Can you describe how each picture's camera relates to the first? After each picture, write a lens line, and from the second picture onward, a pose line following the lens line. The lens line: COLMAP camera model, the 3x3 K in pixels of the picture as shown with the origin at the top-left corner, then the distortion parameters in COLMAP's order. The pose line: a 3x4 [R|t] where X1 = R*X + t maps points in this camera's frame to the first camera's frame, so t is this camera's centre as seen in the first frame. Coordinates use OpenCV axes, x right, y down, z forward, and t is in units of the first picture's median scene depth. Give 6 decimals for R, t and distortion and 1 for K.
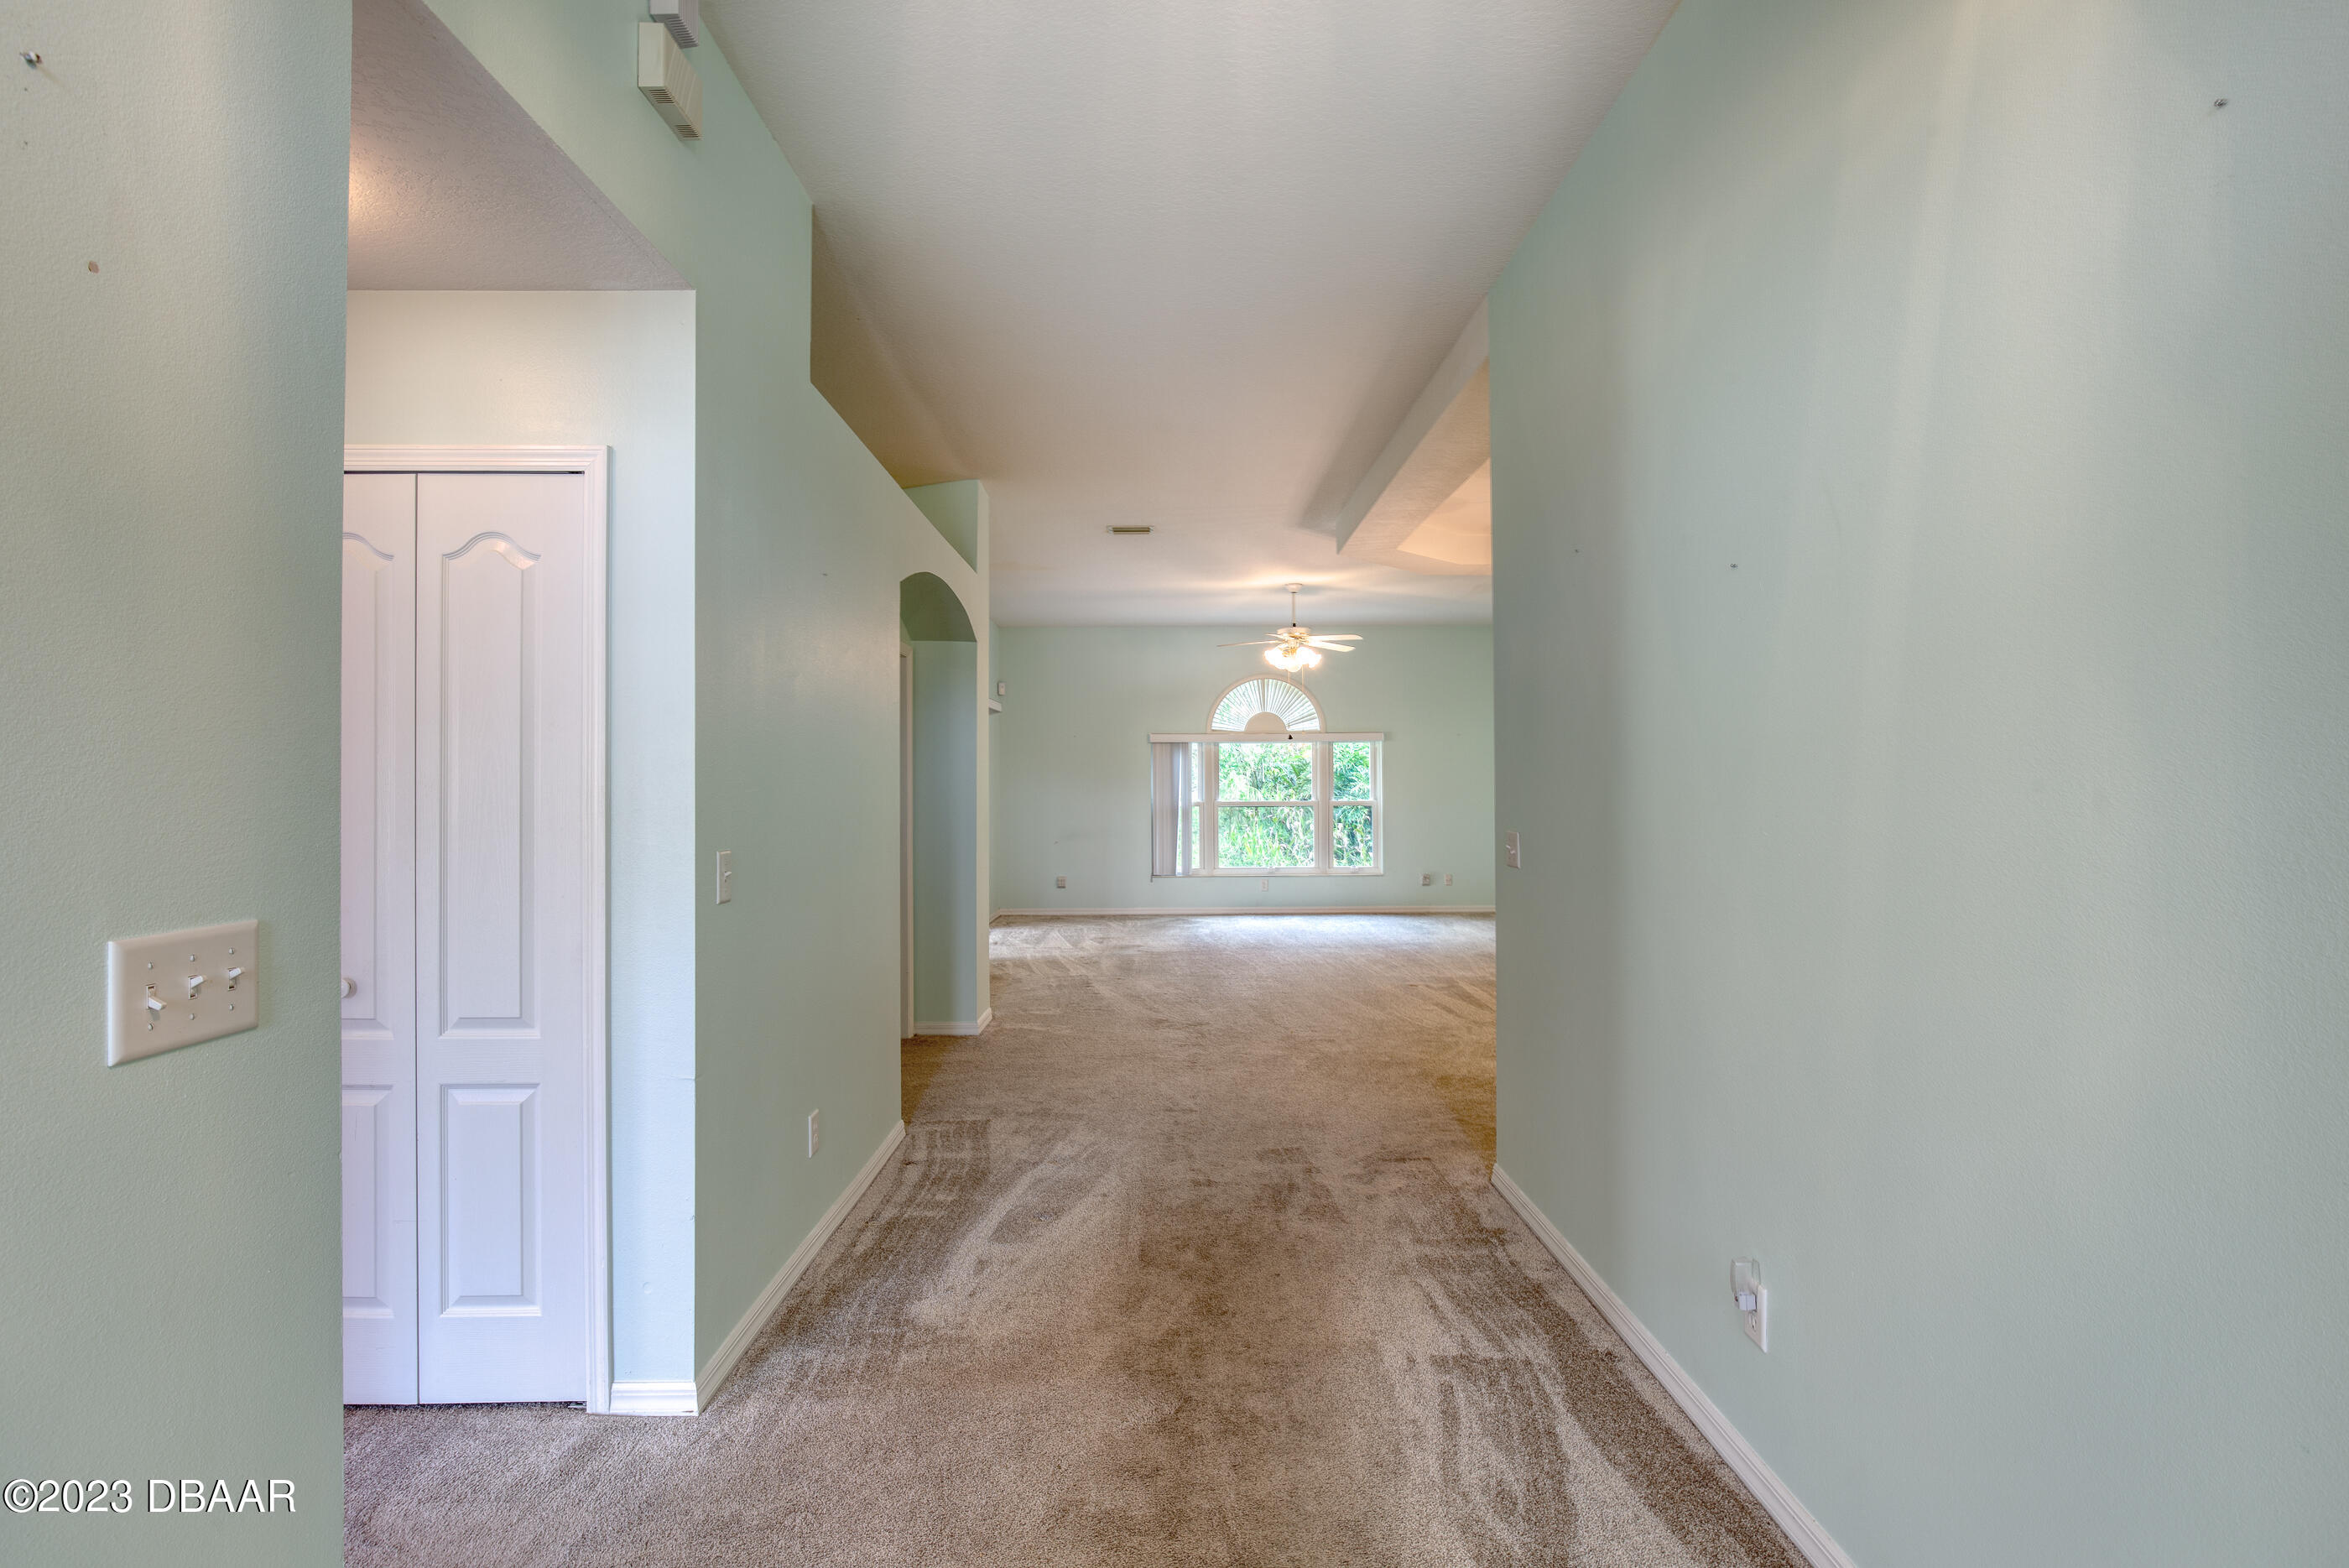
lens RADIAL K [[1078.3, 0, 1169.8], [0, 1078.3, 777.1], [0, 0, 1]] dist [-0.001708, -0.000268]
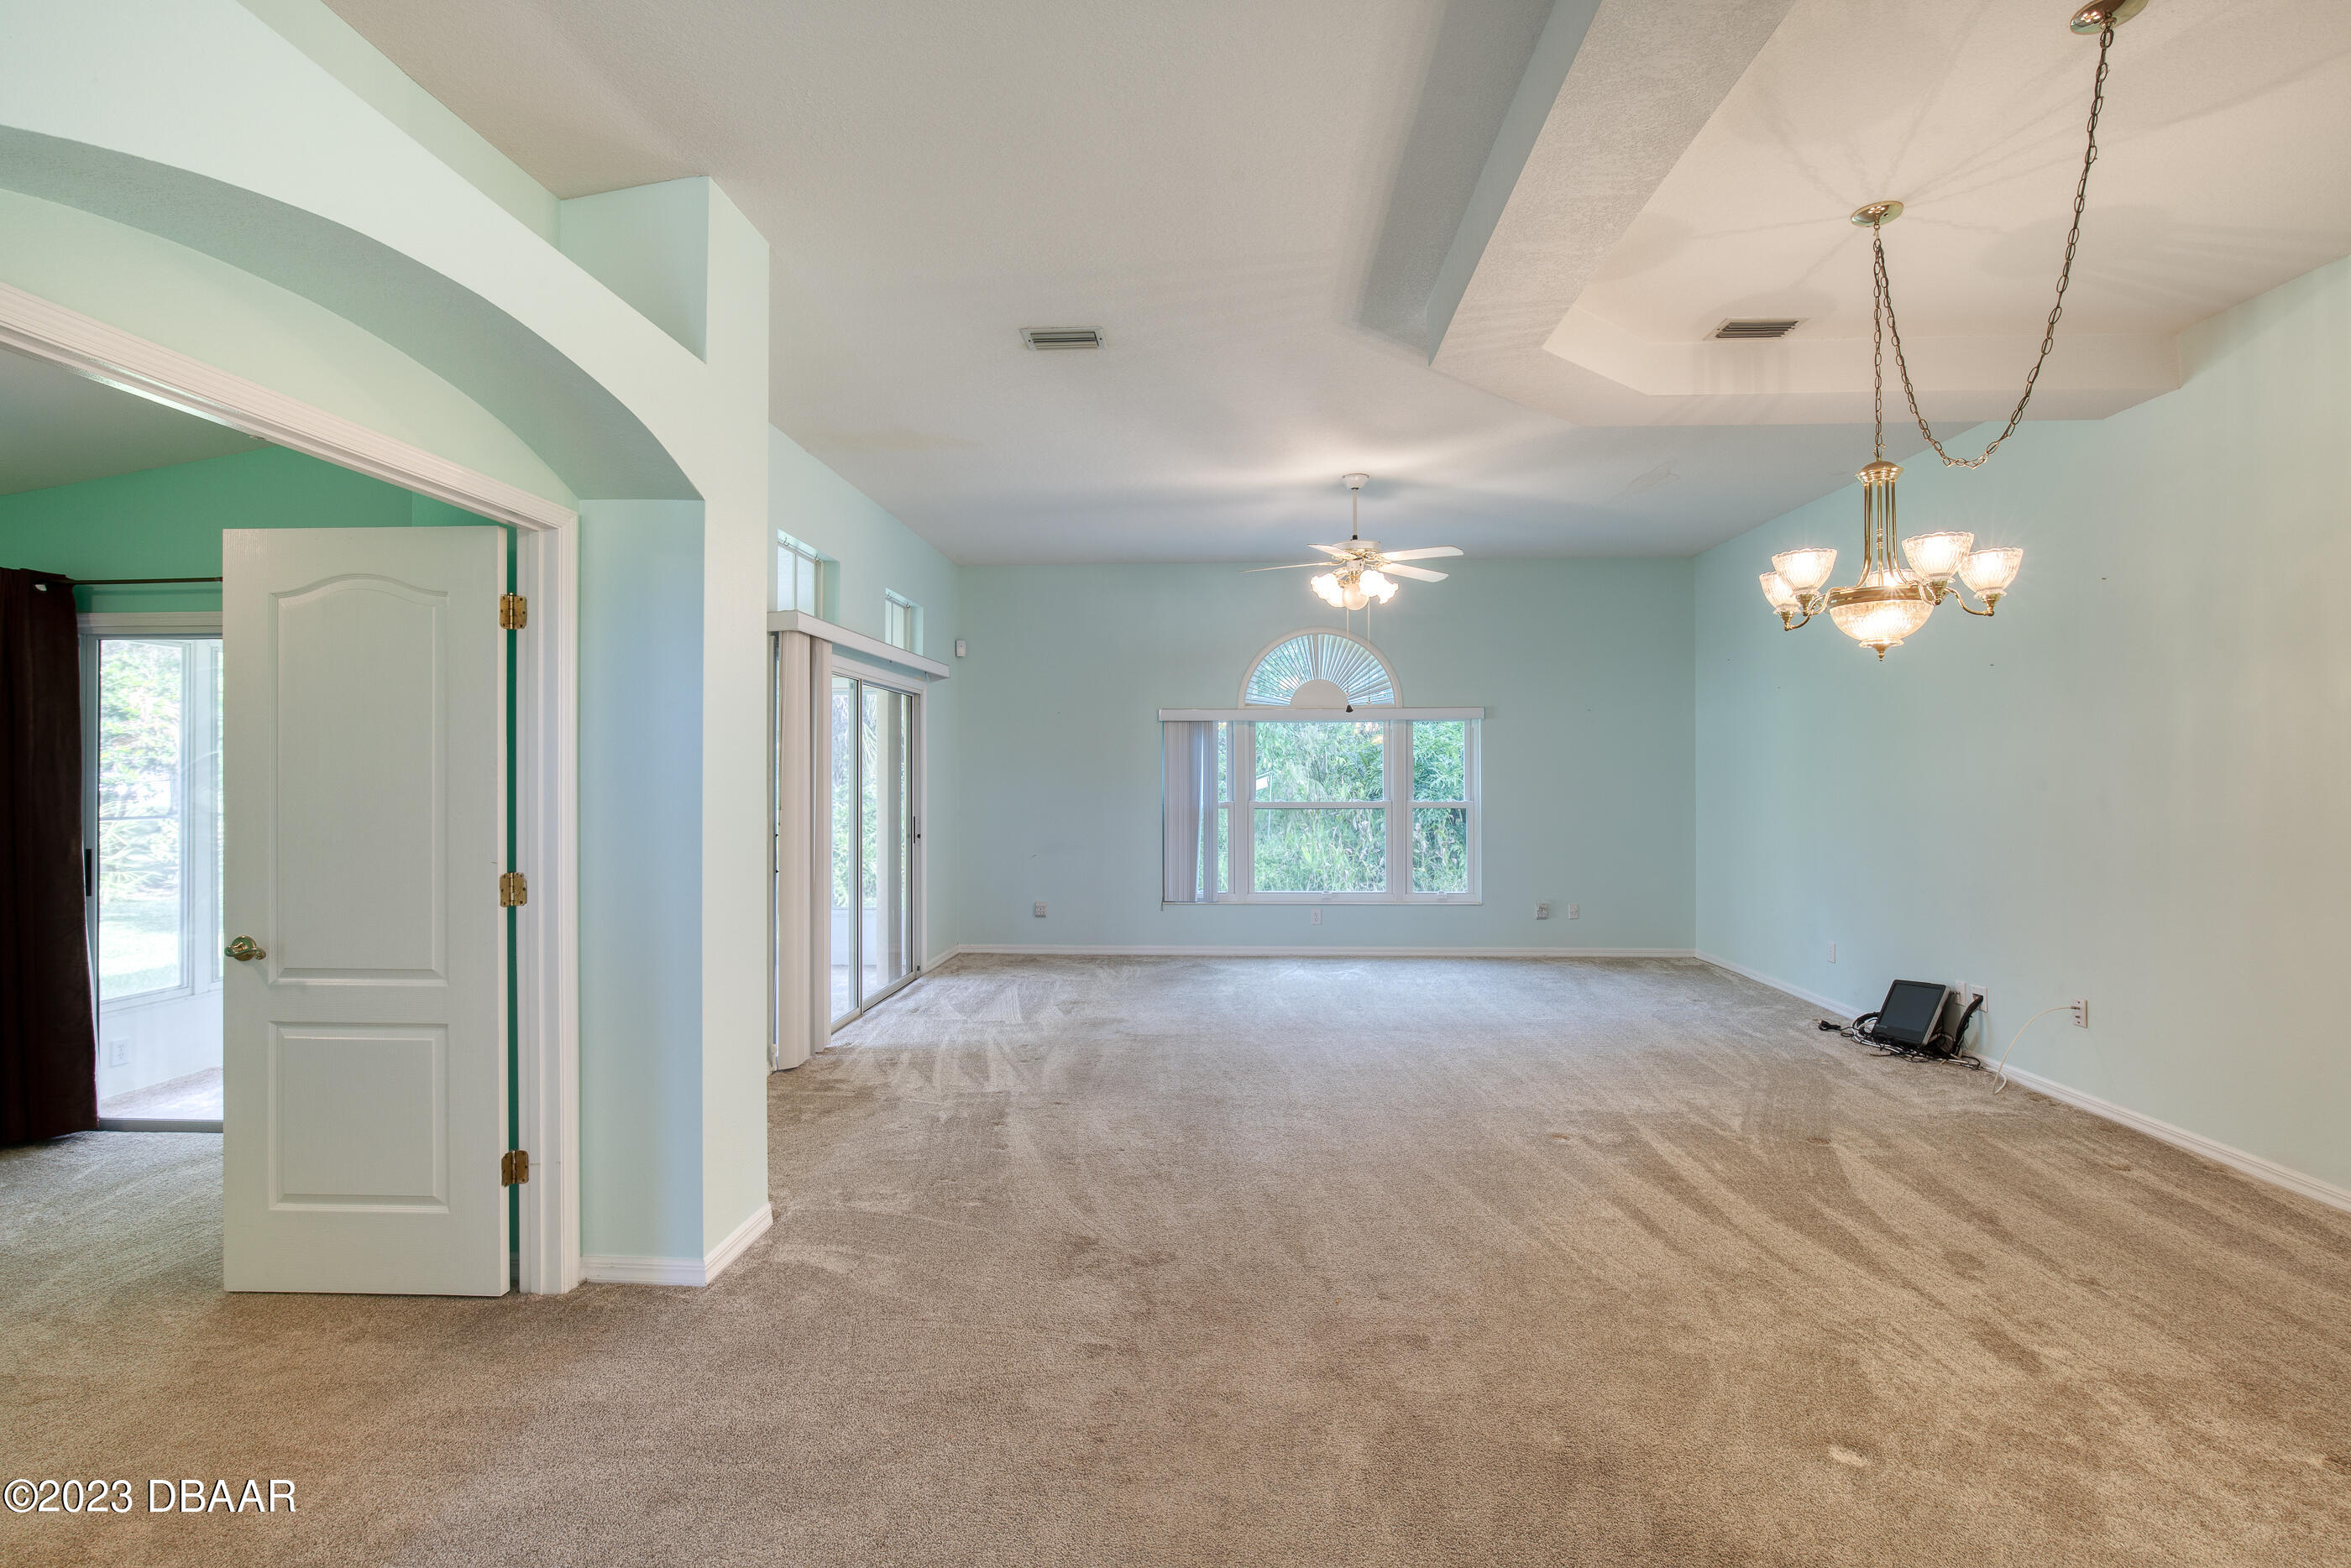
lens RADIAL K [[1079.0, 0, 1170.8], [0, 1079.0, 777.1], [0, 0, 1]] dist [-0.001708, -0.000268]
pose [[0.997941, 0.002779, -0.064083, 0.035868], [-0.002135, 0.999947, 0.010111, -0.001411], [0.064107, -0.009953, 0.997893, 0.266465]]
